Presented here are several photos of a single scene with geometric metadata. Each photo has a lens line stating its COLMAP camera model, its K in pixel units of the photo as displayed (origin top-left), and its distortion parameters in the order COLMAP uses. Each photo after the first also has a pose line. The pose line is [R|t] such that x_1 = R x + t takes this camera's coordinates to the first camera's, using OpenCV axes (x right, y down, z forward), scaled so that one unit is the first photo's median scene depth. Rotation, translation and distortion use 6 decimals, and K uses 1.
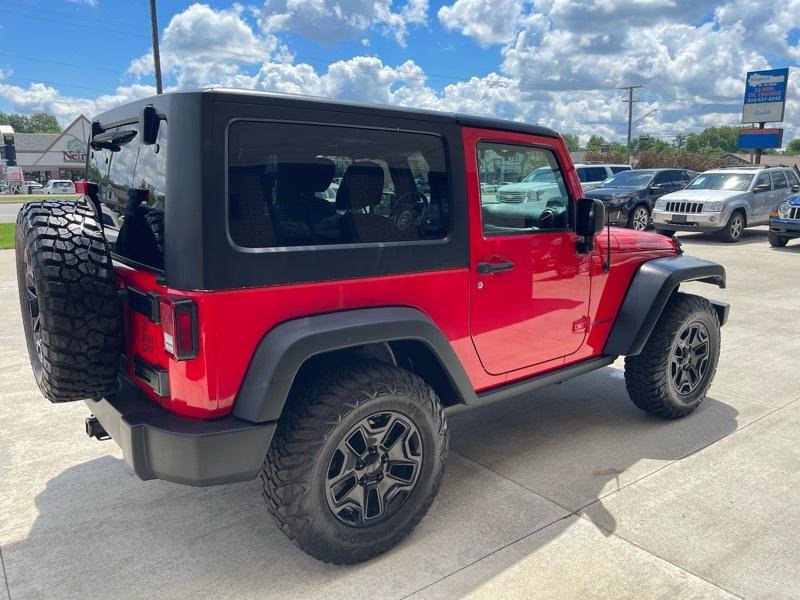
lens RADIAL K [[604.8, 0, 397.1], [0, 604.8, 304.4], [0, 0, 1]] dist [0.066411, -0.084875]
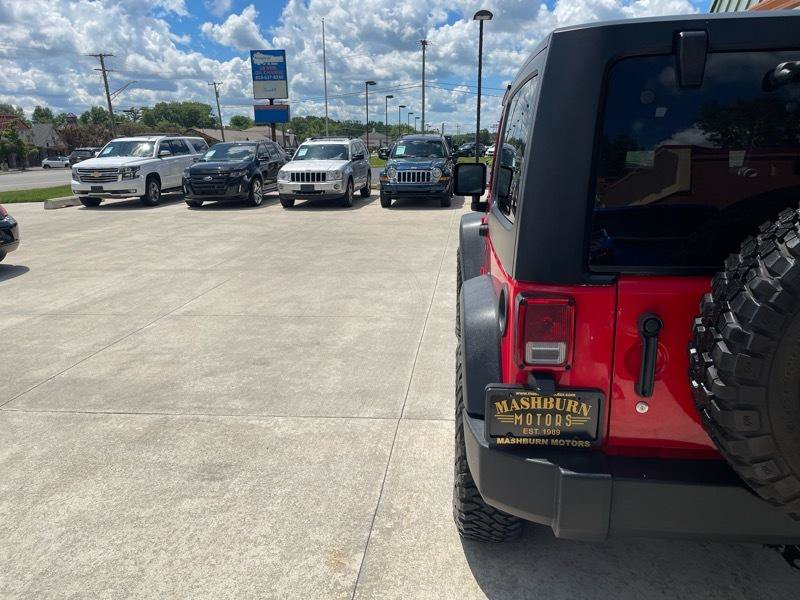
lens RADIAL K [[604.8, 0, 393.6], [0, 604.8, 313.2], [0, 0, 1]] dist [0.066411, -0.084875]
pose [[0.689721, -0.206752, 0.693930, -0.203792], [0.170084, 0.977813, 0.122281, -0.031353], [-0.703816, 0.033687, 0.709584, 0.155260]]
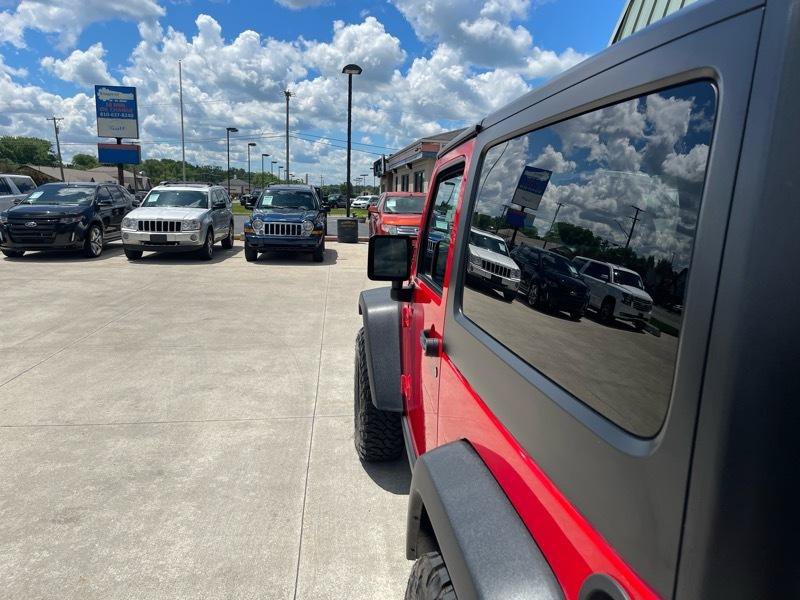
lens RADIAL K [[604.8, 0, 402.8], [0, 604.8, 312.4], [0, 0, 1]] dist [0.066411, -0.084875]
pose [[0.504482, -0.153711, 0.849630, -0.148550], [0.160101, 0.983614, 0.082889, -0.046808], [-0.848449, 0.094211, 0.520825, 0.213335]]
